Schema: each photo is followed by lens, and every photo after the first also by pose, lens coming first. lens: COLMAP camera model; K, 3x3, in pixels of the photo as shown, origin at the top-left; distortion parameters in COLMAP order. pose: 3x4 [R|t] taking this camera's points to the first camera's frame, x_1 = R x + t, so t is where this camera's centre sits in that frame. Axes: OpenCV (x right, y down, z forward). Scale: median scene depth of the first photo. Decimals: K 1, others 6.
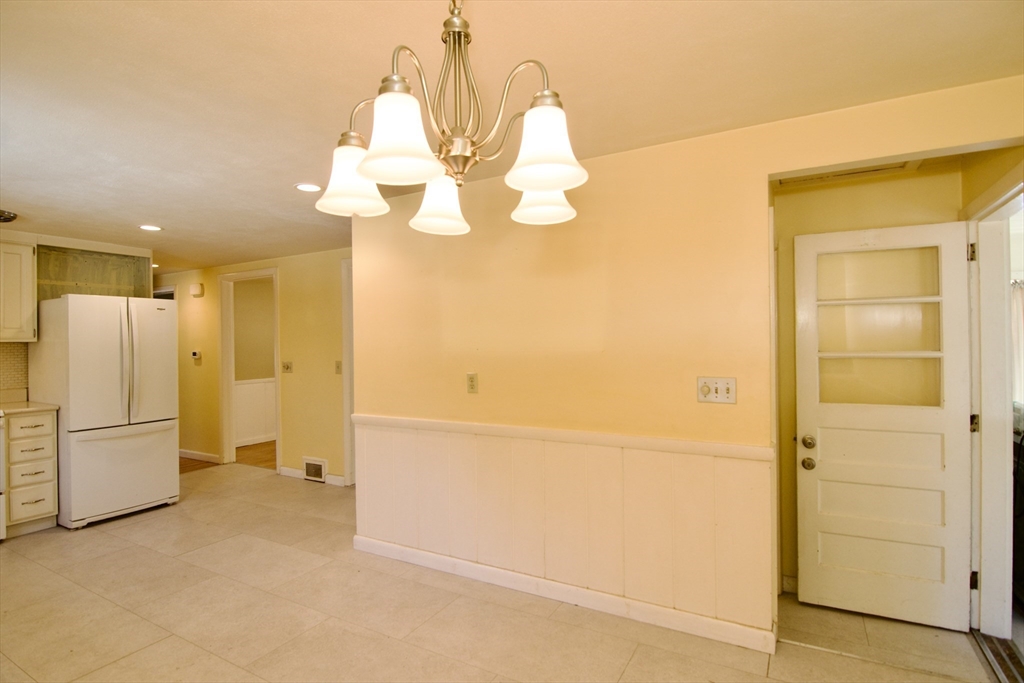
lens RADIAL K [[507.0, 0, 512.0], [0, 507.0, 341.5], [0, 0, 1]] dist [-0.000339, -0.012394]
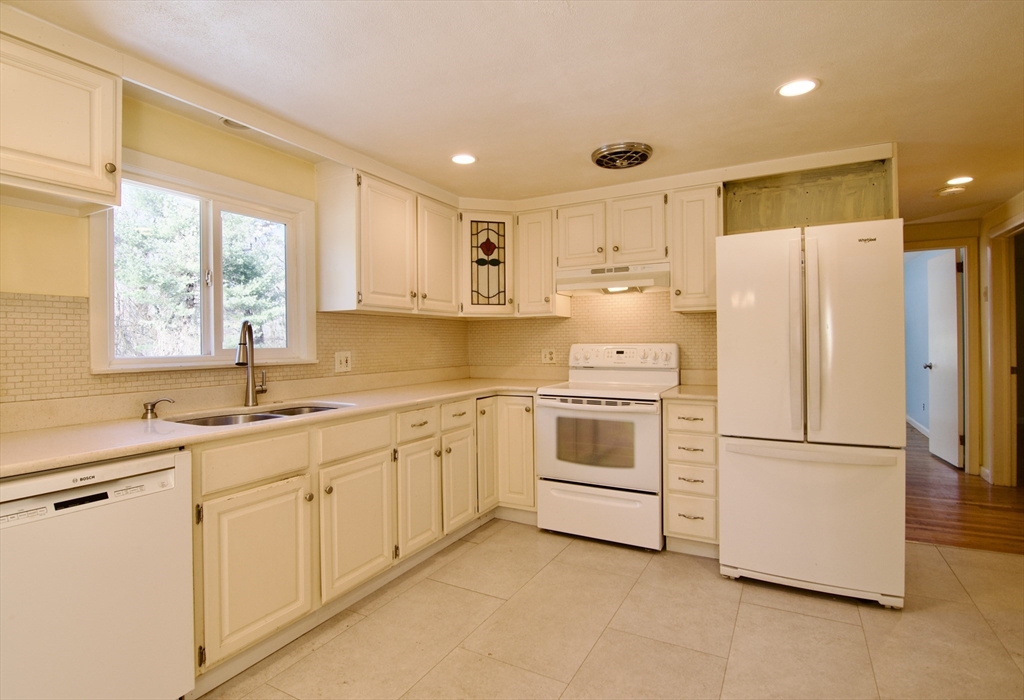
lens RADIAL K [[514.5, 0, 509.7], [0, 514.5, 342.0], [0, 0, 1]] dist [0.000864, -0.019999]
pose [[-0.014267, 0.012578, -0.999819, -0.144905], [0.011066, 0.999862, 0.012421, 0.034146], [0.999837, -0.010887, -0.014404, 0.636094]]
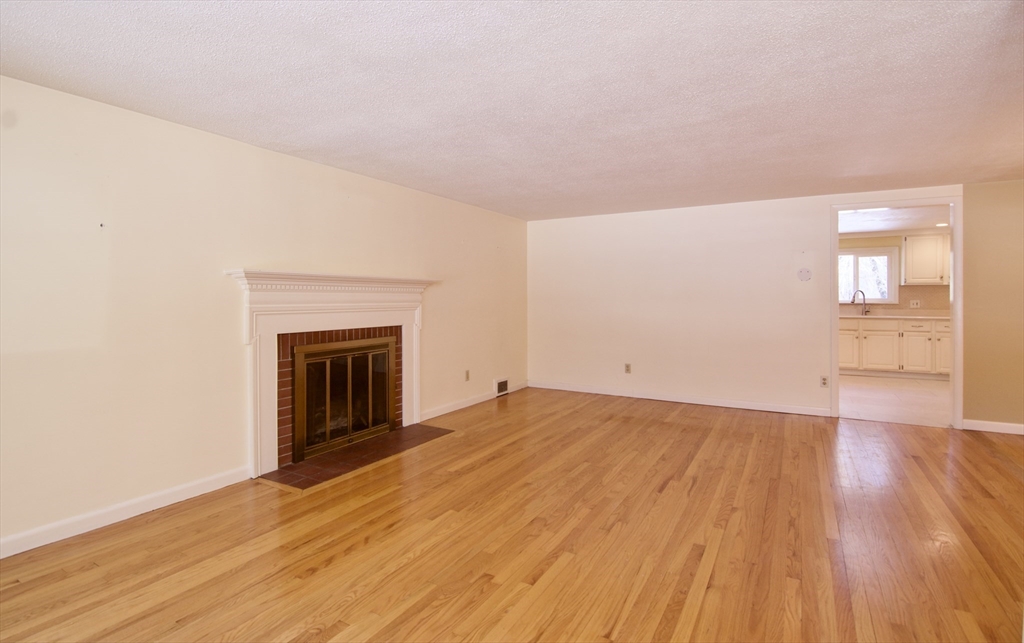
lens RADIAL K [[486.2, 0, 512.8], [0, 486.2, 298.4], [0, 0, 1]] dist [0.000589, 0.000000]
pose [[-0.999442, 0.014218, 0.030222, 0.560084], [0.014222, 0.999899, -0.000069, 0.027031], [-0.030220, 0.000361, -0.999543, 2.227451]]
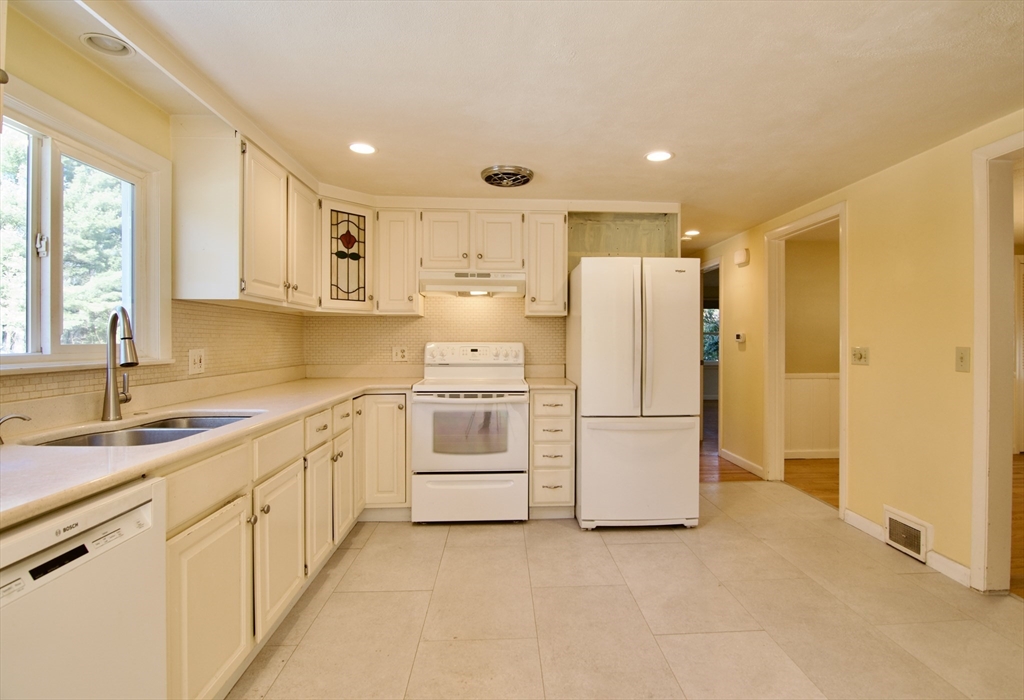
lens RADIAL K [[503.0, 0, 531.0], [0, 503.0, 342.1], [0, 0, 1]] dist [0.001259, -0.018081]
pose [[0.532525, 0.017356, -0.846236, -0.170148], [-0.007991, 0.999848, 0.015477, 0.034125], [0.846377, -0.001480, 0.532583, 0.408599]]
